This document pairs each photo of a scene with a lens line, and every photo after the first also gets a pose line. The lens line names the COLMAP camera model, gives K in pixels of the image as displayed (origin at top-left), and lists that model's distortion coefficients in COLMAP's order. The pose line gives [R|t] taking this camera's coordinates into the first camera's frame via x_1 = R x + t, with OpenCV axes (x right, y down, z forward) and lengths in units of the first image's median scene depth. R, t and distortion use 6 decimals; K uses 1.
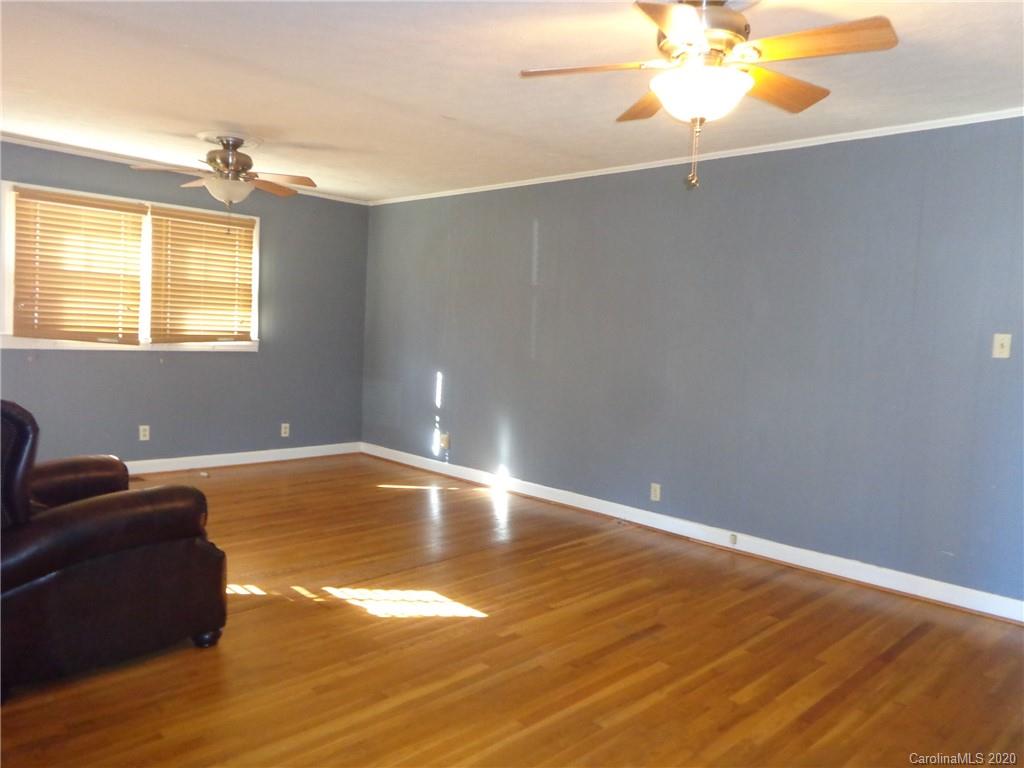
lens RADIAL K [[749.6, 0, 512.8], [0, 749.6, 385.4], [0, 0, 1]] dist [-0.028100, -0.000266]
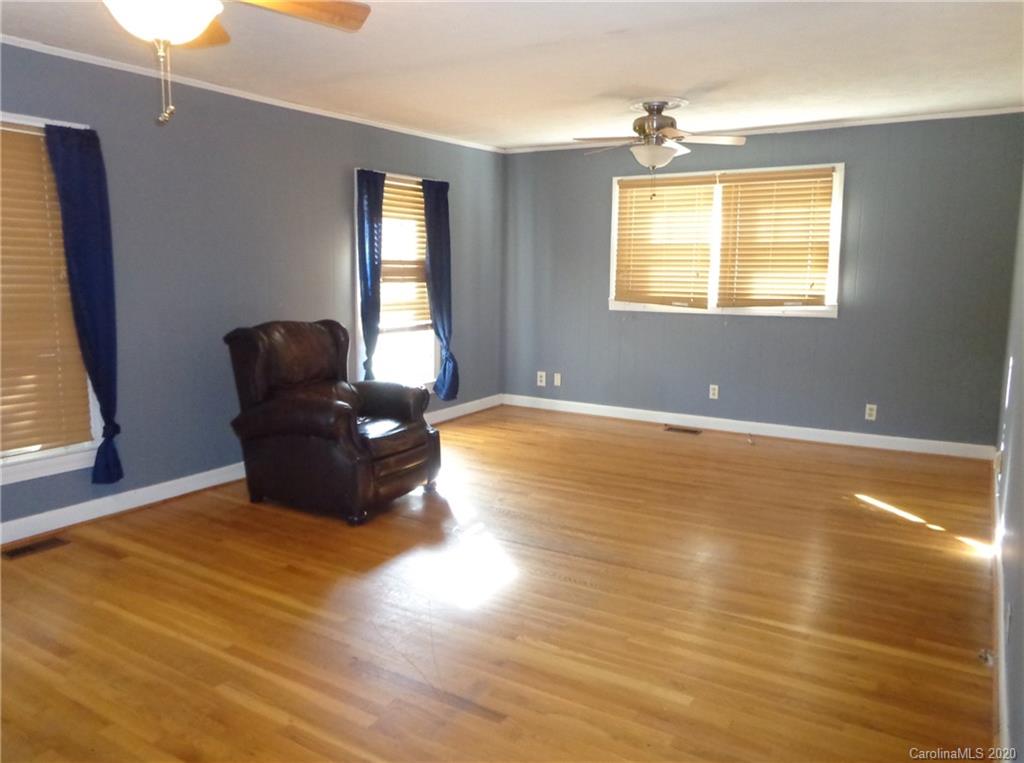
lens RADIAL K [[749.6, 0, 512.7], [0, 749.6, 378.6], [0, 0, 1]] dist [-0.028100, -0.000266]
pose [[0.210819, 0.095212, -0.972877, 0.490941], [-0.065002, 0.994408, 0.083233, -0.025725], [0.975362, 0.045692, 0.215829, 0.501535]]
